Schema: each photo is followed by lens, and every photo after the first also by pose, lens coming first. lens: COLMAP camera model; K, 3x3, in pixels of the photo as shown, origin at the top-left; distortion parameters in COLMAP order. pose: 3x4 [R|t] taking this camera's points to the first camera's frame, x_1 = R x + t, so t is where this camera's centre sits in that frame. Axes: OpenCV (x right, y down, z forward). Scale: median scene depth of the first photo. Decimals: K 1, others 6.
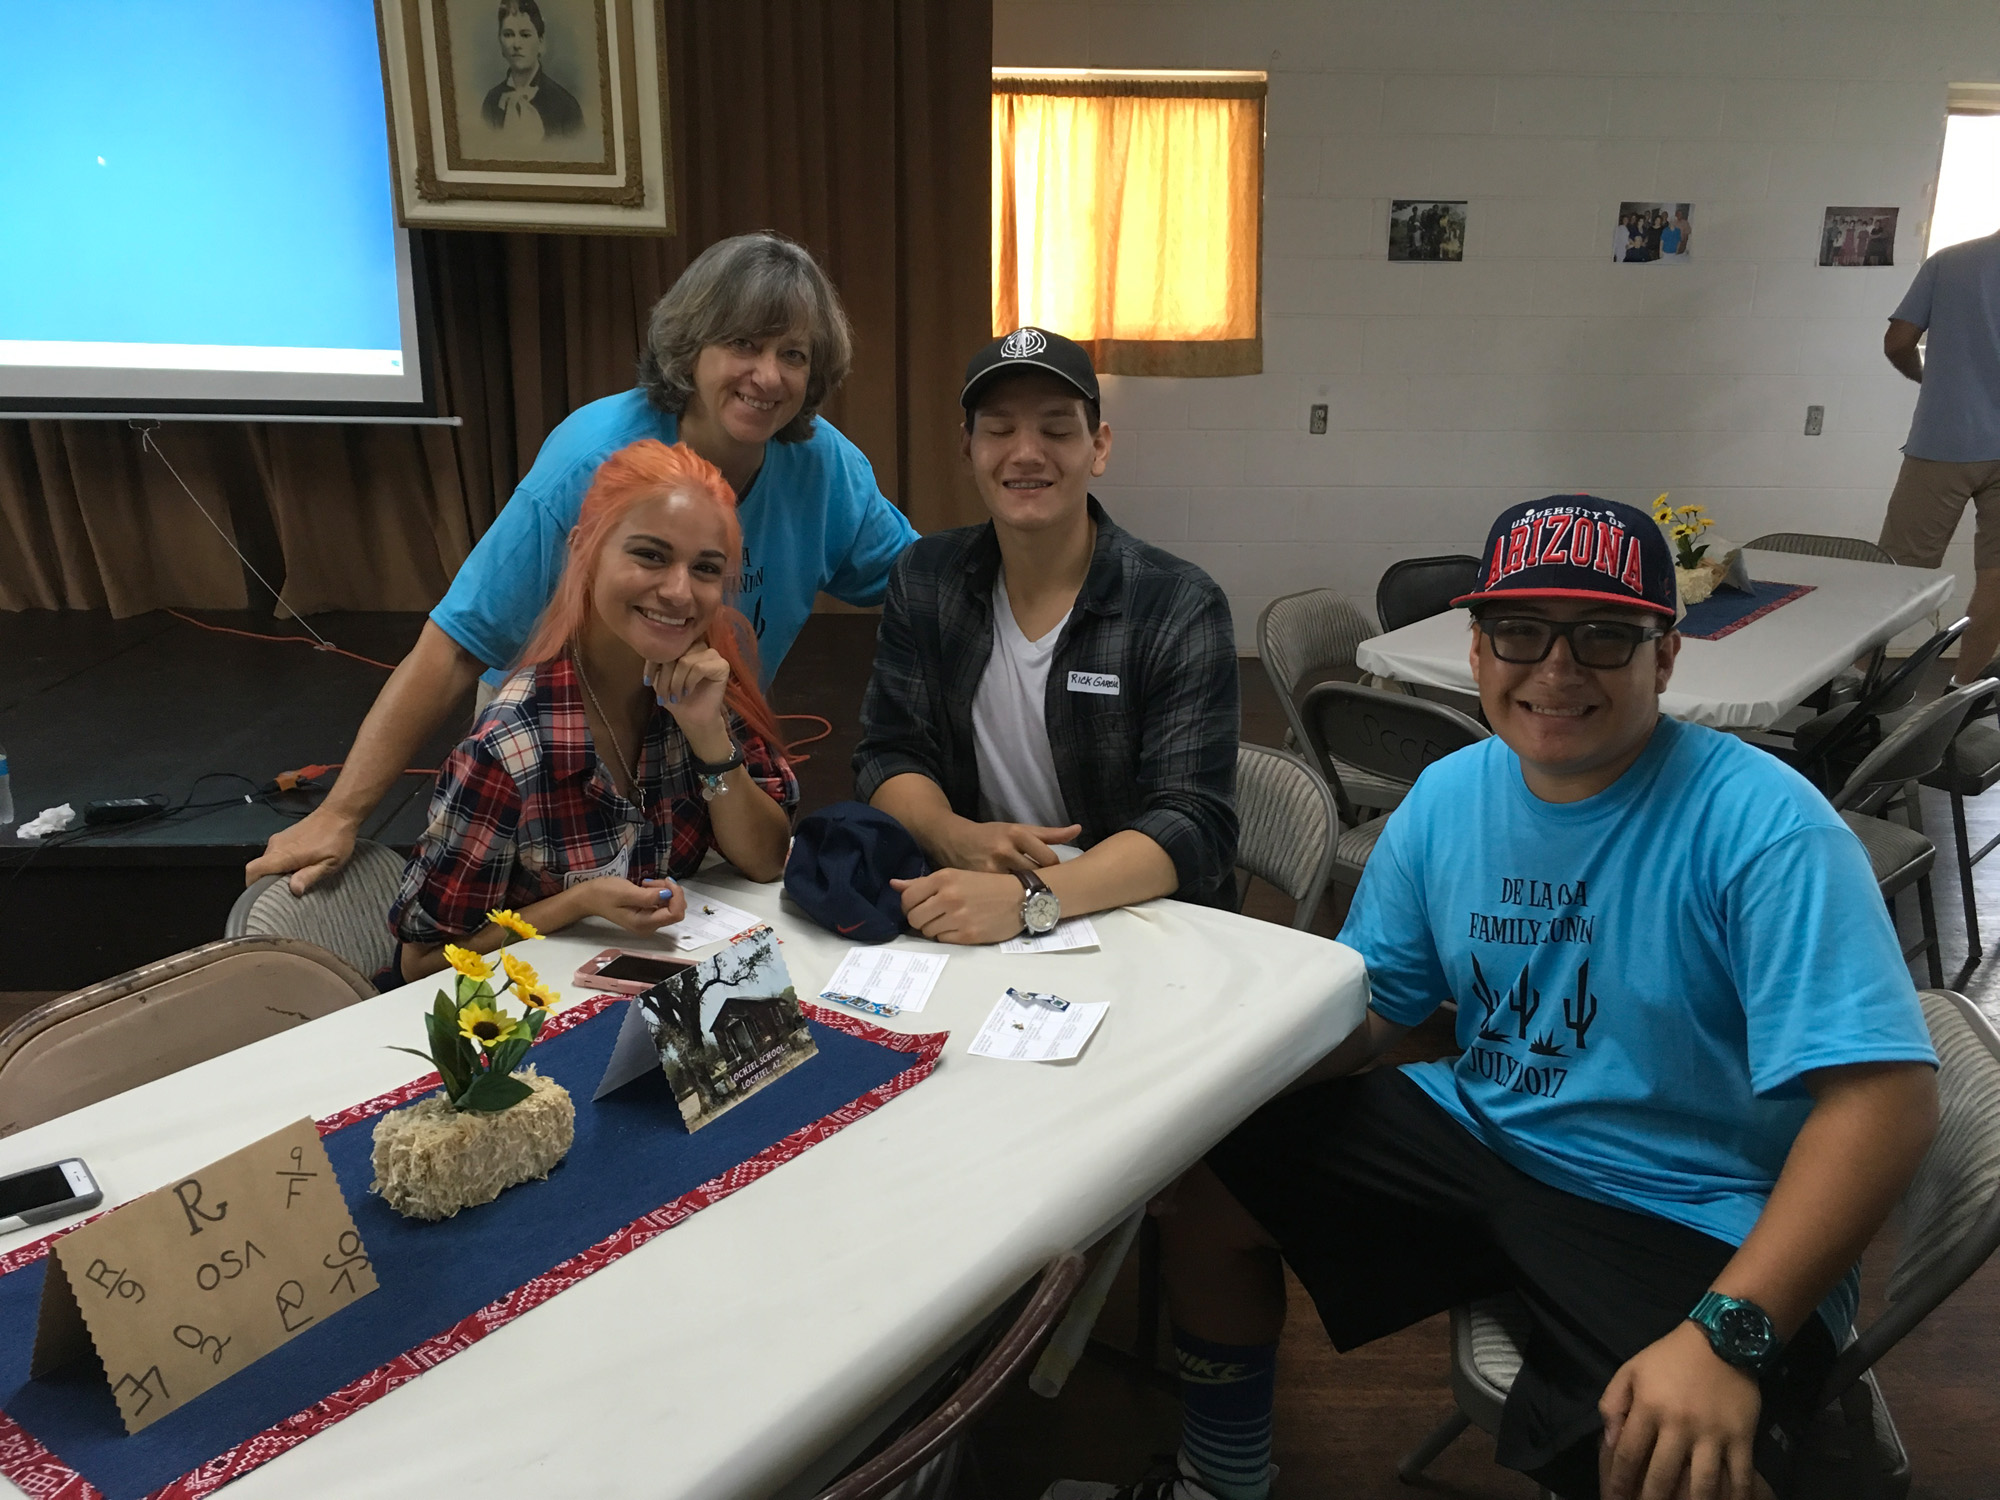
lens RADIAL K [[1734.9, 0, 991.3], [0, 1734.9, 760.0], [0, 0, 1]] dist [0.093505, -0.119190]
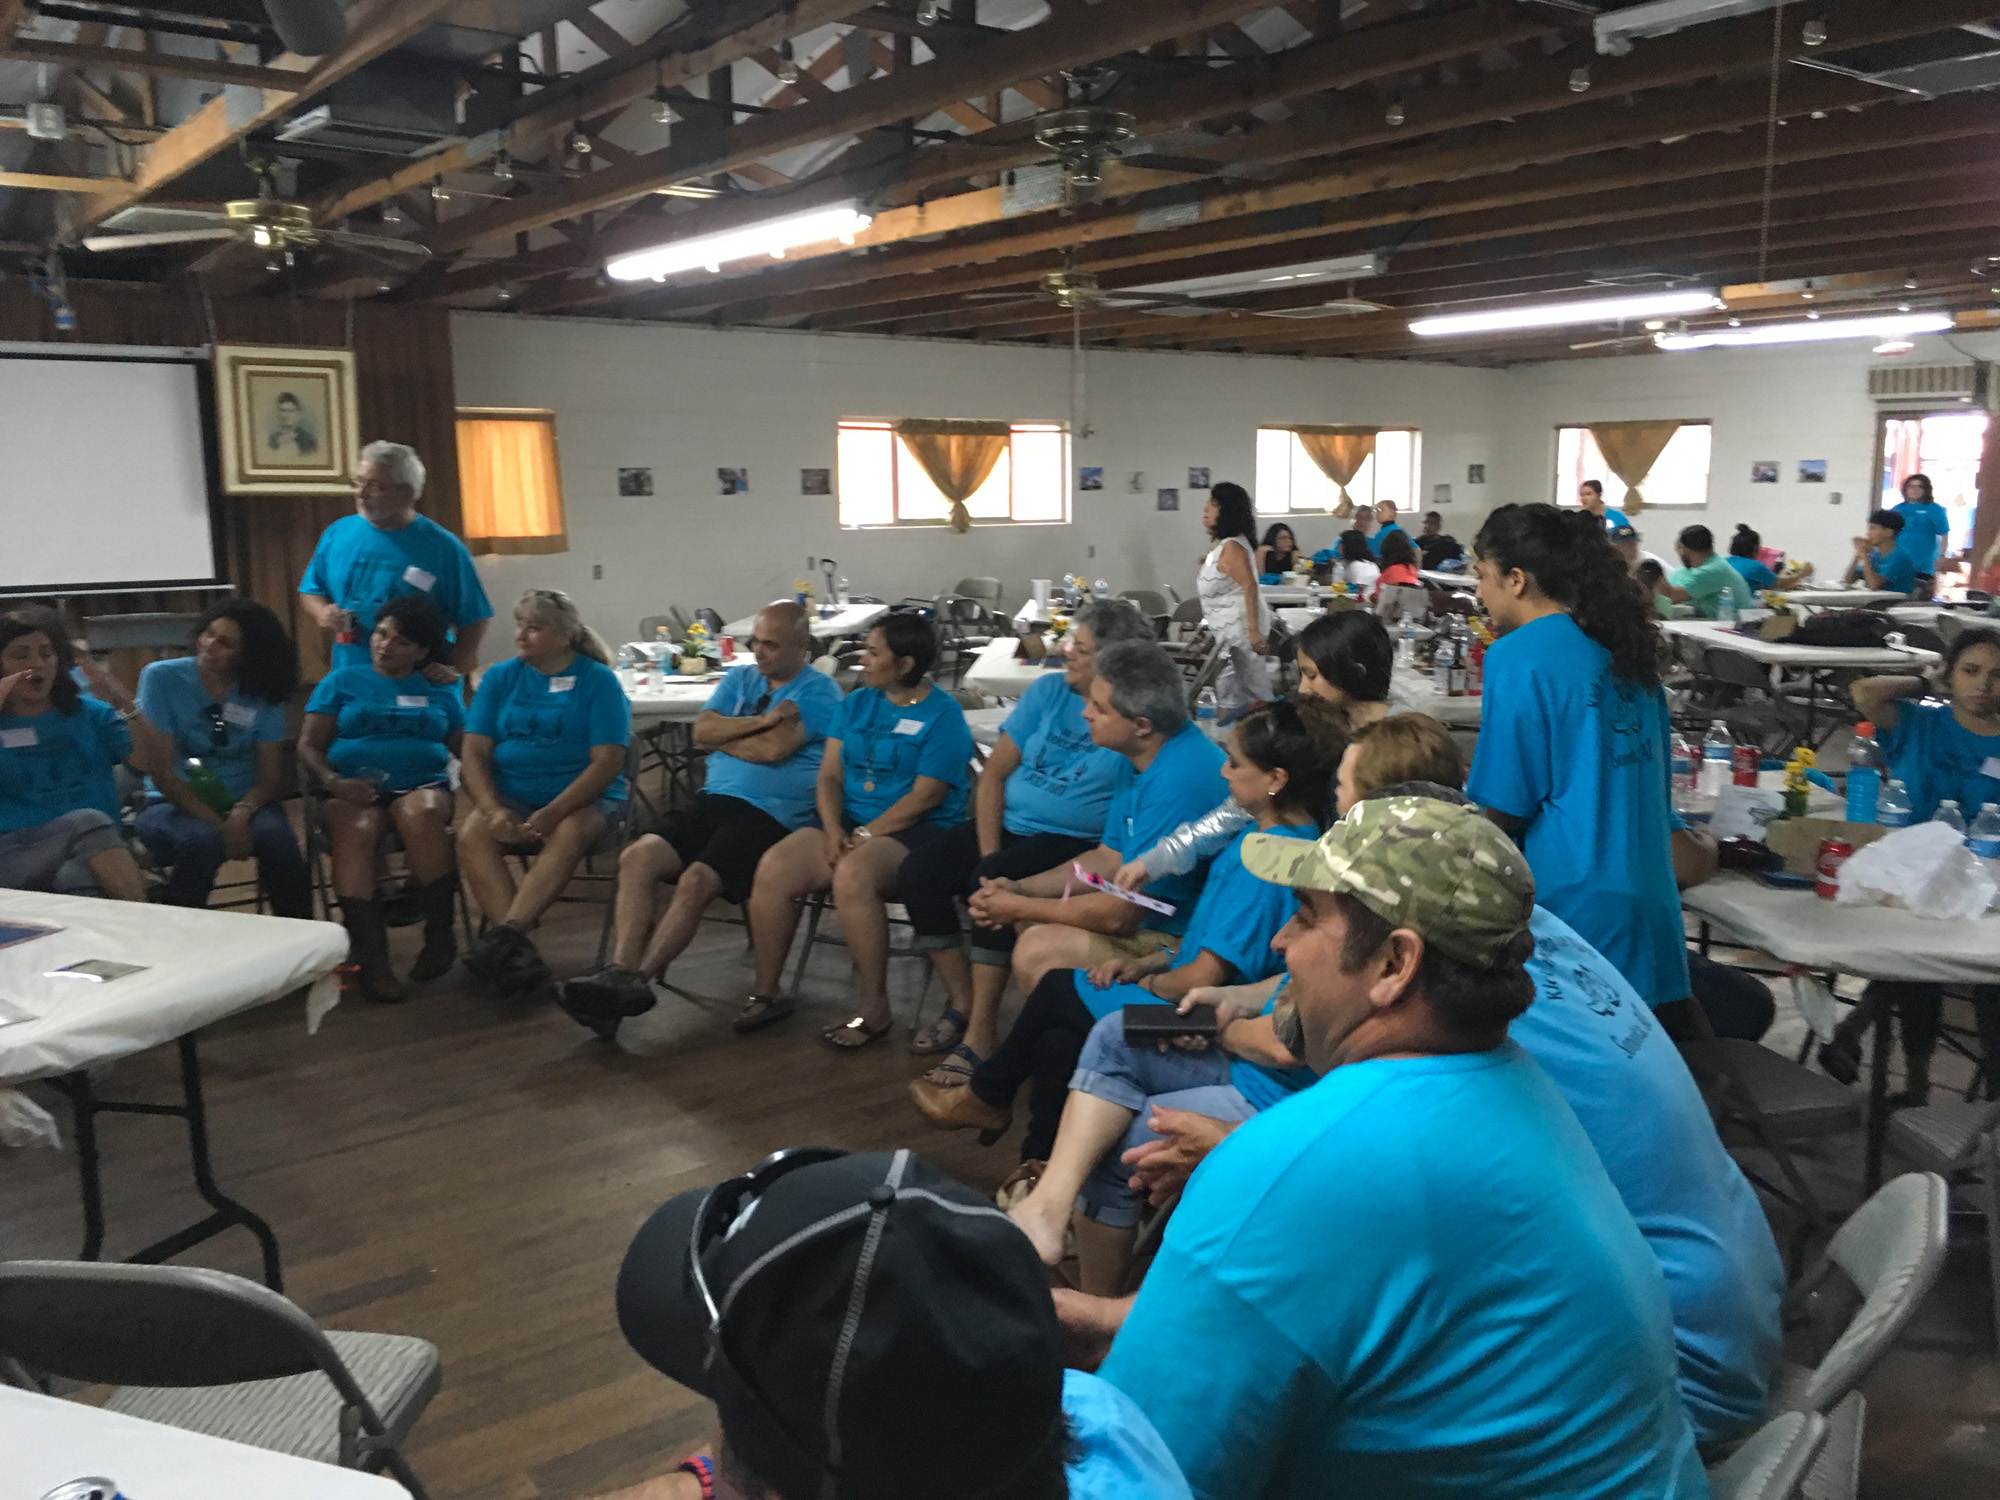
lens RADIAL K [[1734.9, 0, 1001.7], [0, 1734.9, 745.6], [0, 0, 1]] dist [0.093505, -0.119190]
pose [[0.828387, -0.105344, 0.550161, -0.582662], [0.170712, 0.982914, -0.068837, 0.230023], [-0.533509, 0.150942, 0.832216, -0.937088]]
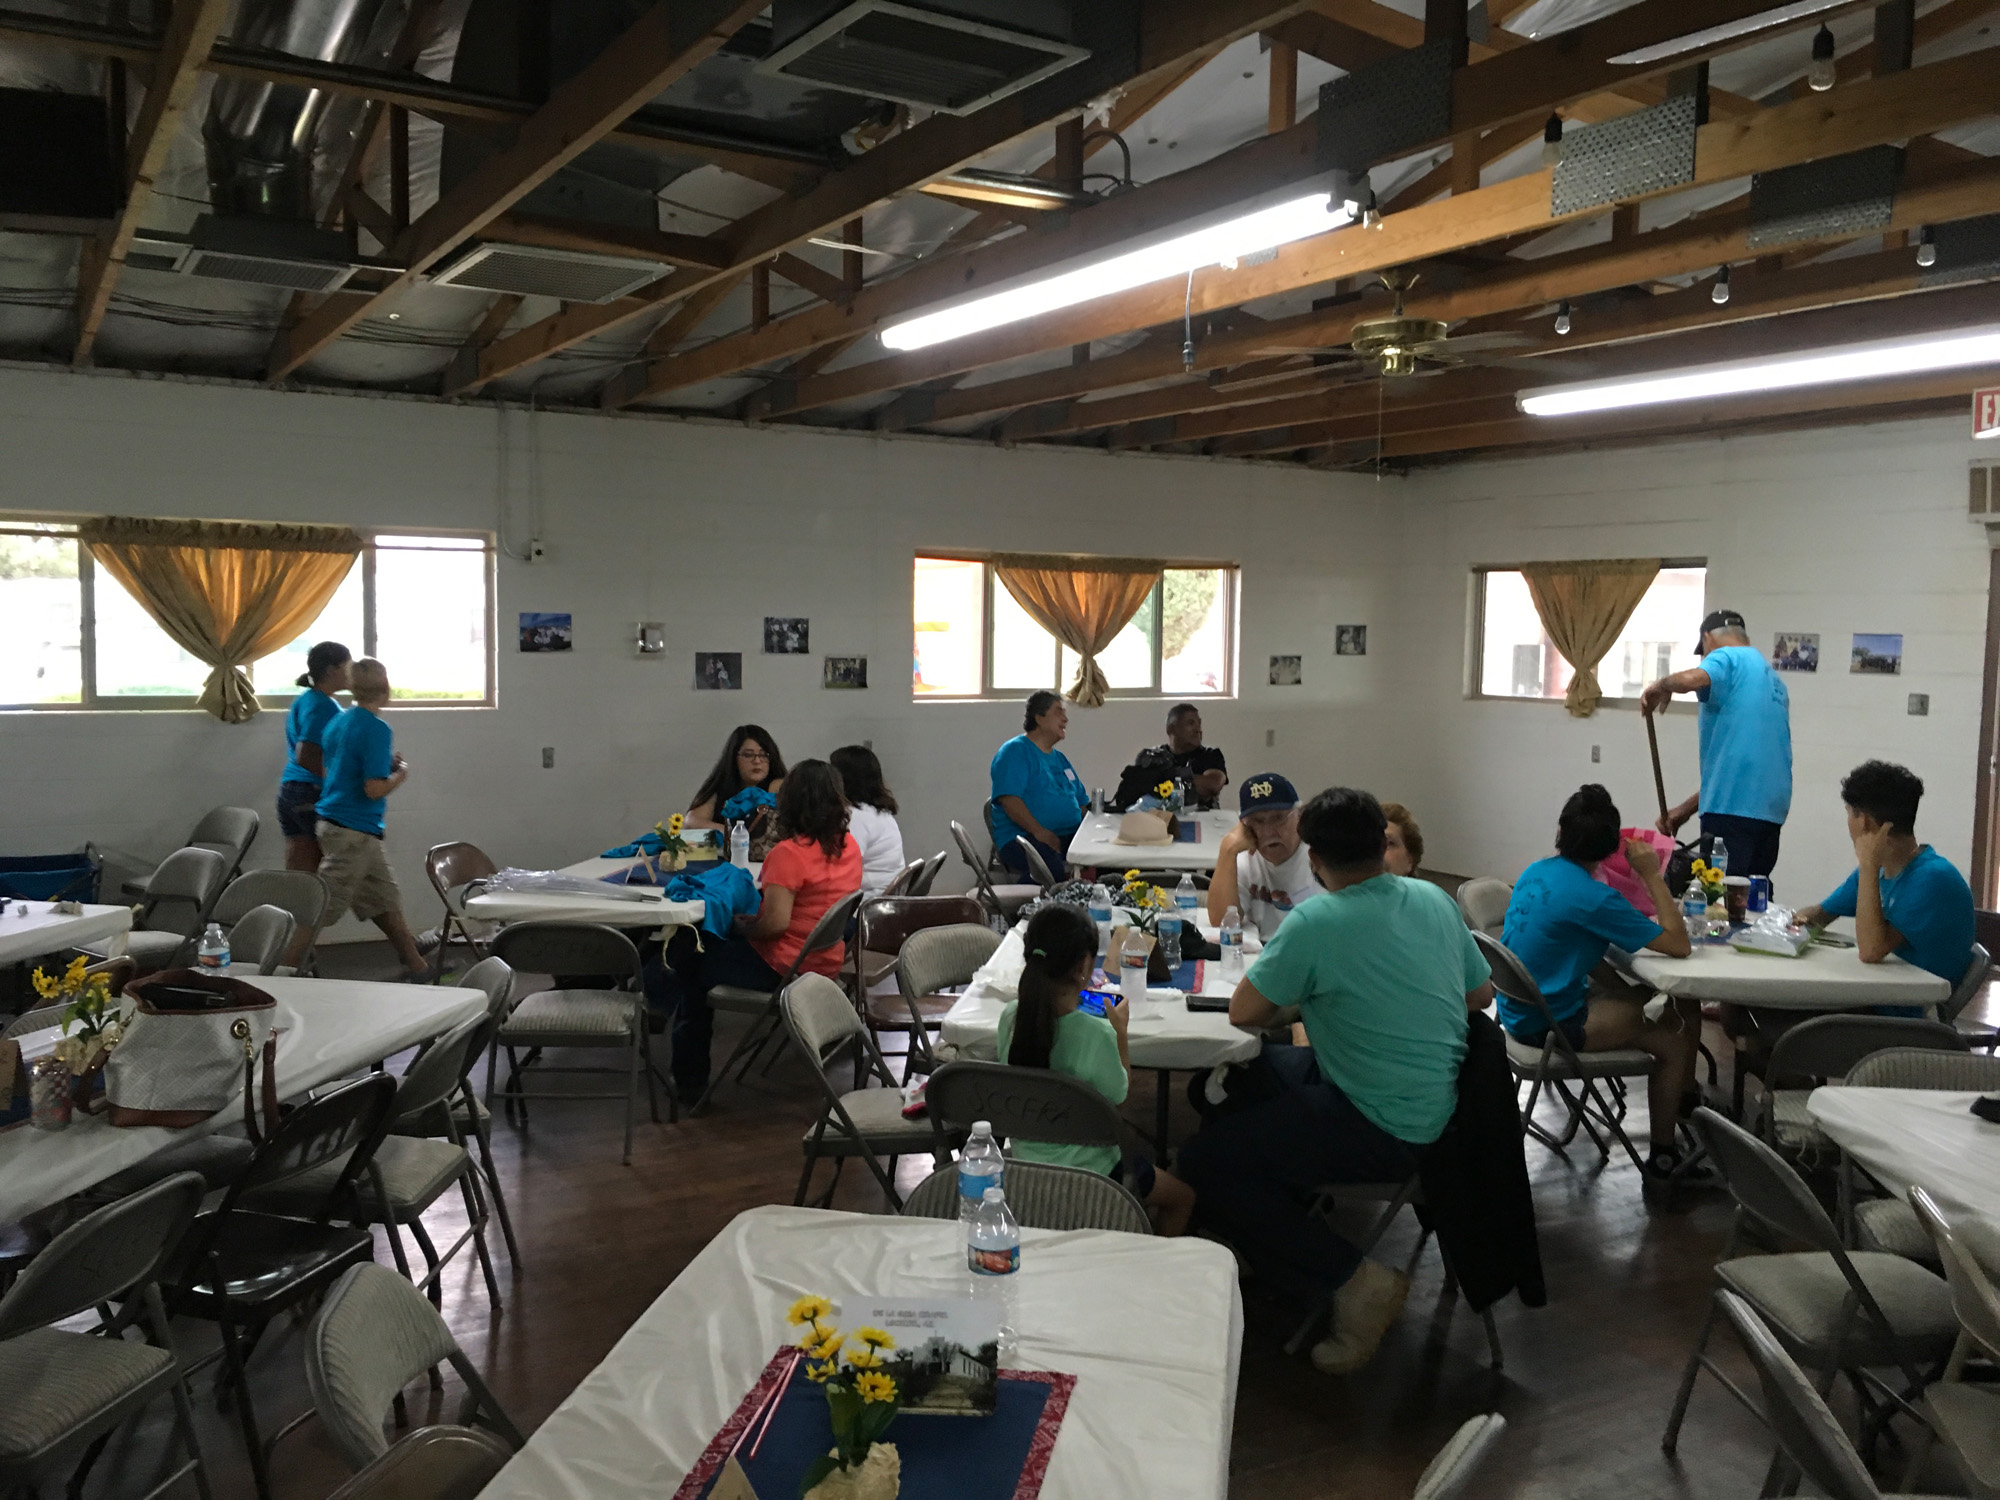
lens RADIAL K [[1734.9, 0, 994.9], [0, 1734.9, 747.6], [0, 0, 1]] dist [0.093505, -0.119190]
pose [[0.893514, -0.032945, 0.447825, 0.676042], [0.120038, 0.978534, -0.167517, 0.075896], [-0.432693, 0.203435, 0.878288, -0.367313]]
